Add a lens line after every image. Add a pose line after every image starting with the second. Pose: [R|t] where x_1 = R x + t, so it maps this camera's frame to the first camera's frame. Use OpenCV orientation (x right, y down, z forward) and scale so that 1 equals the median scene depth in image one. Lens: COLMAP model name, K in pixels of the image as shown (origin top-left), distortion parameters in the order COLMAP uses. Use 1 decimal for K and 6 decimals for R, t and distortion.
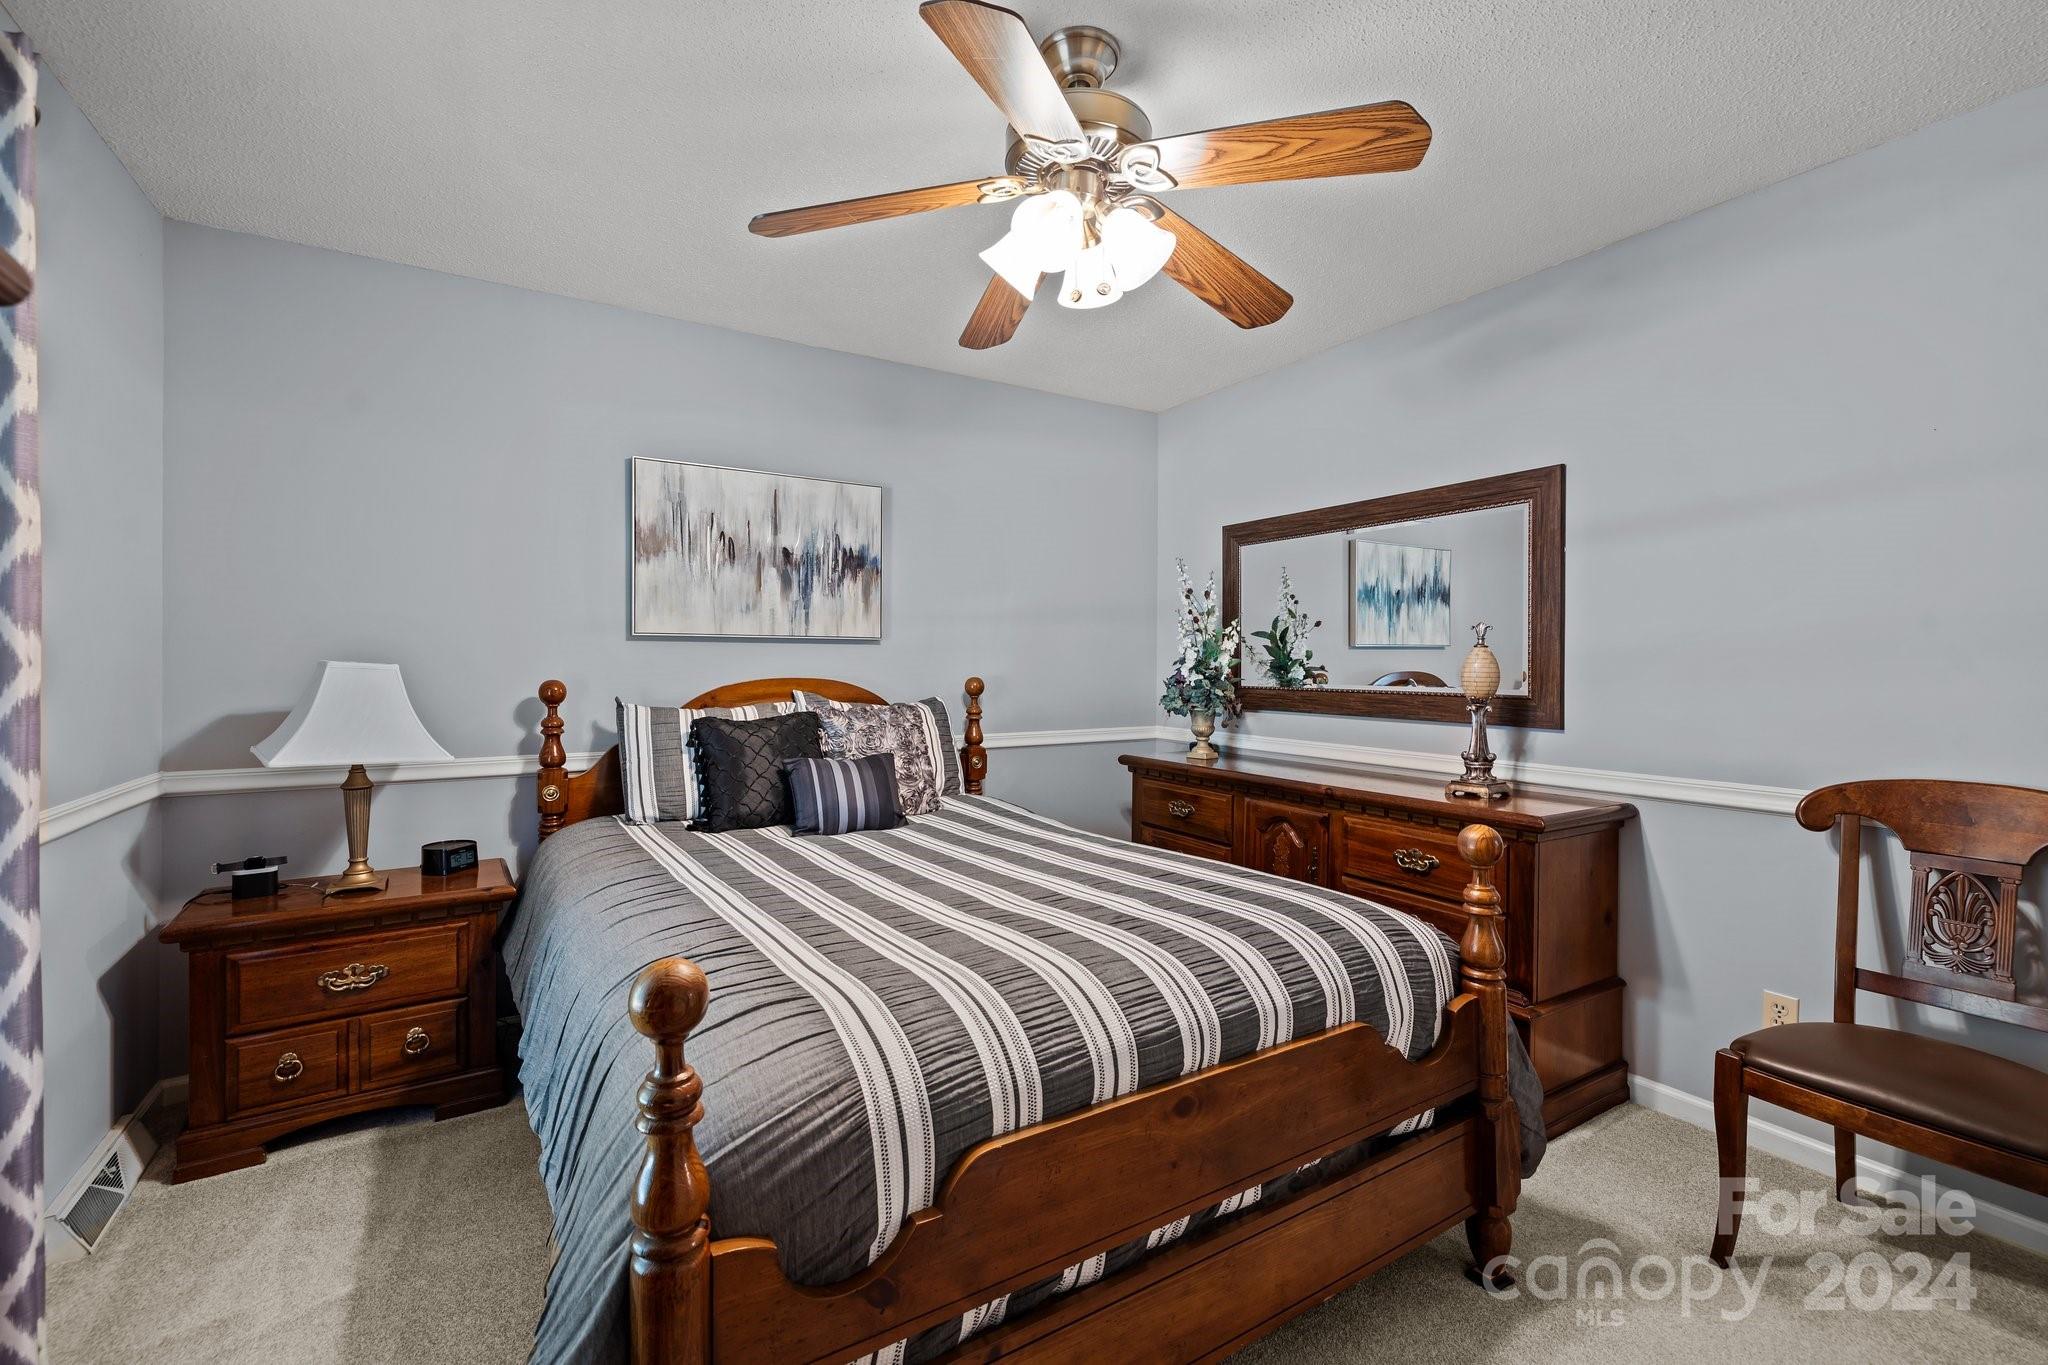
lens RADIAL K [[875.6, 0, 971.9], [0, 875.6, 672.3], [0, 0, 1]] dist [-0.001725, 0.001342]
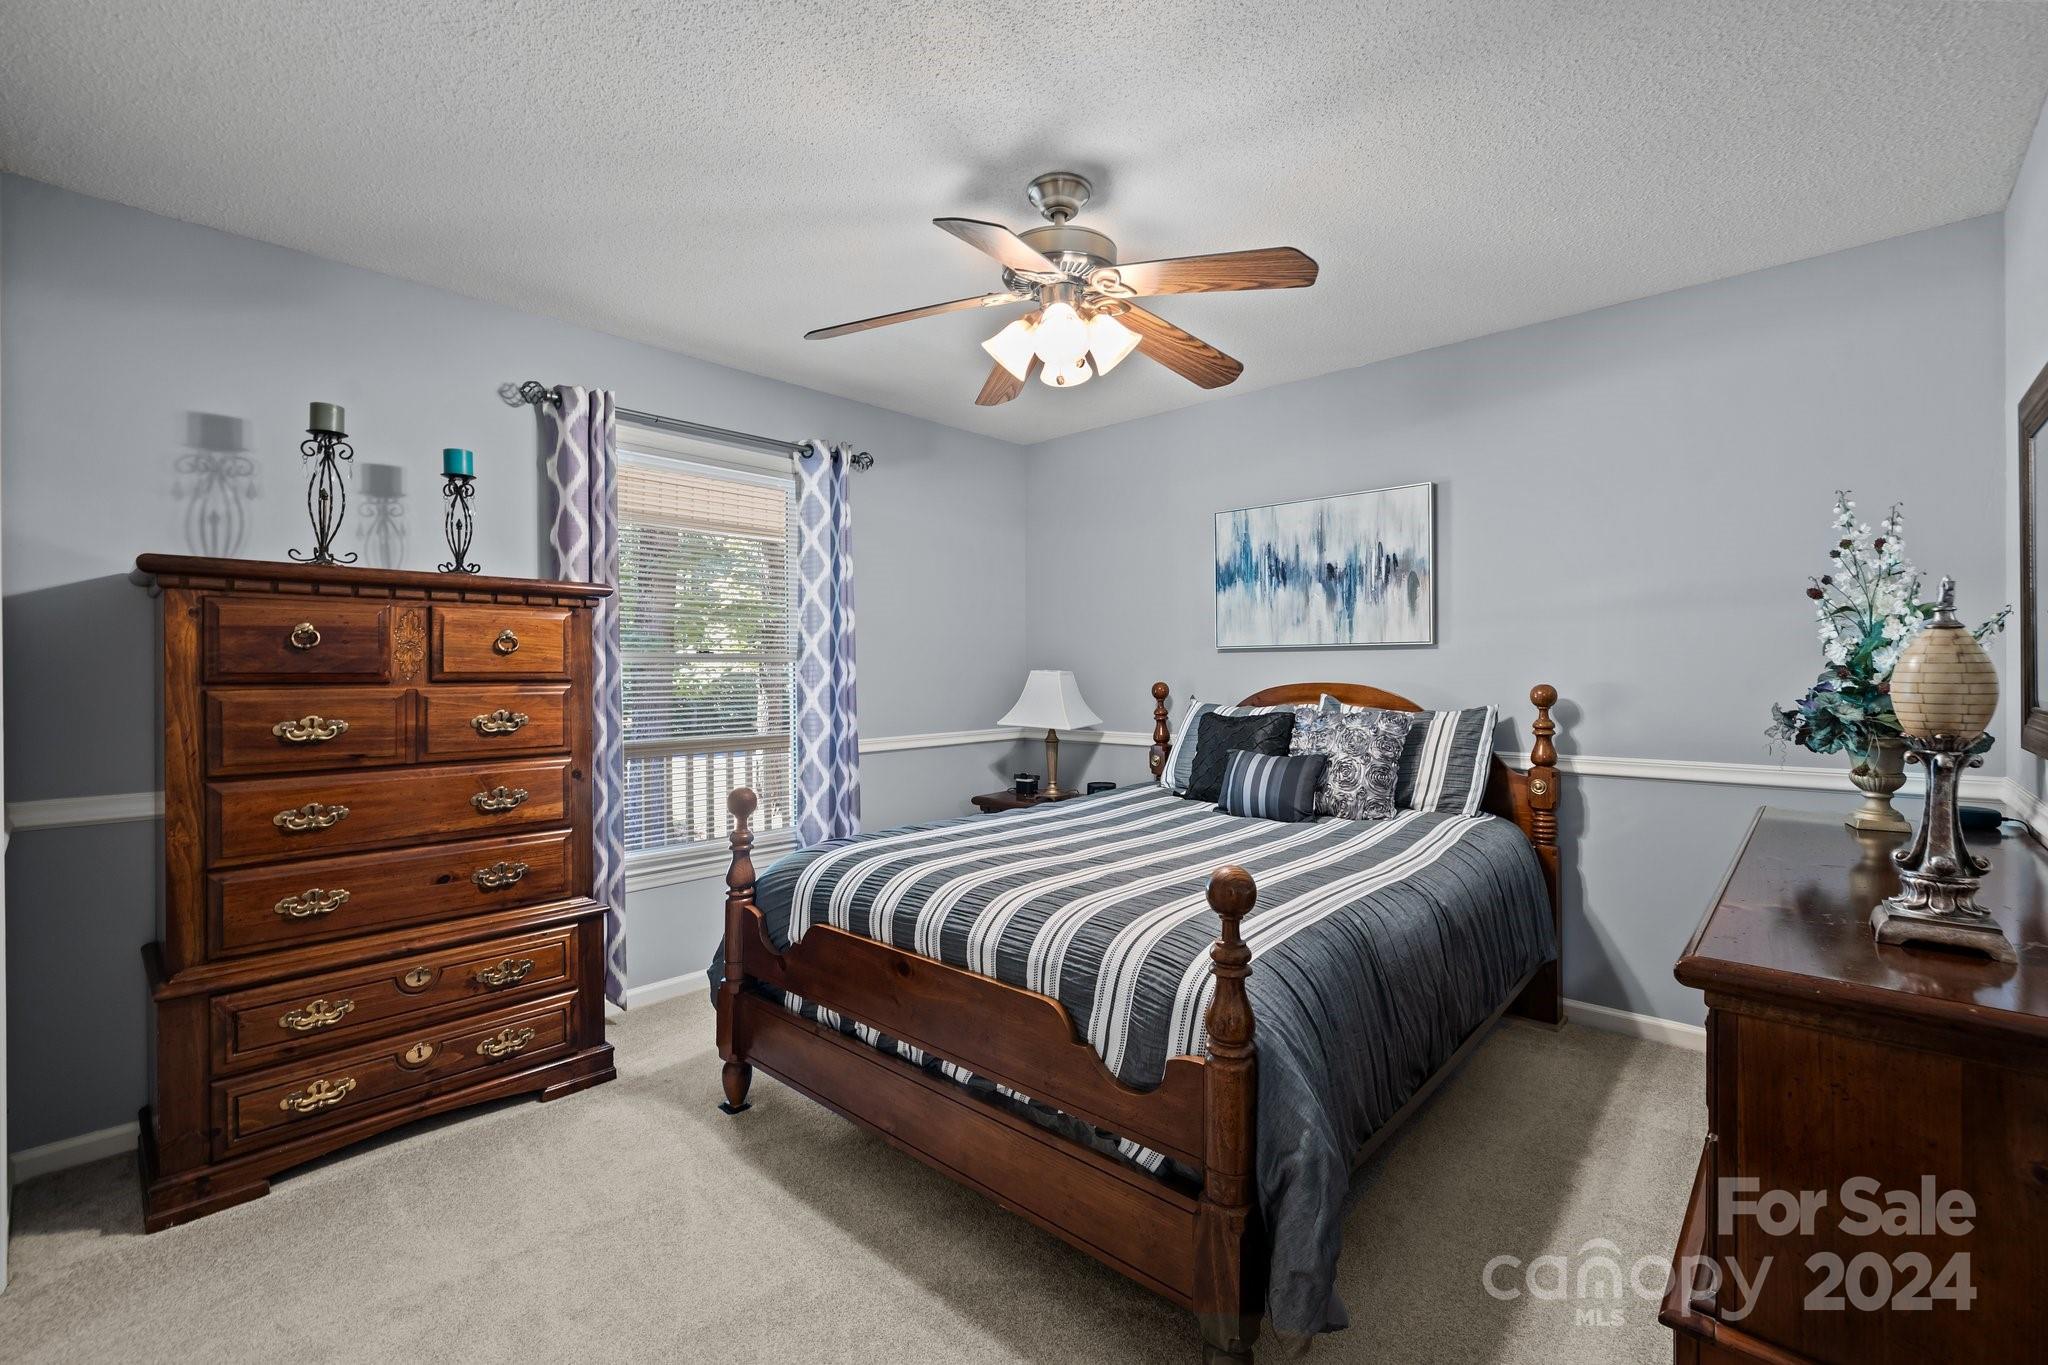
lens RADIAL K [[875.6, 0, 1020.8], [0, 875.6, 680.4], [0, 0, 1]] dist [-0.001725, 0.001342]
pose [[0.281811, 0.005199, -0.959456, 0.729599], [-0.001898, 0.999986, 0.004861, -0.001020], [0.959468, 0.000451, 0.281817, 0.324068]]
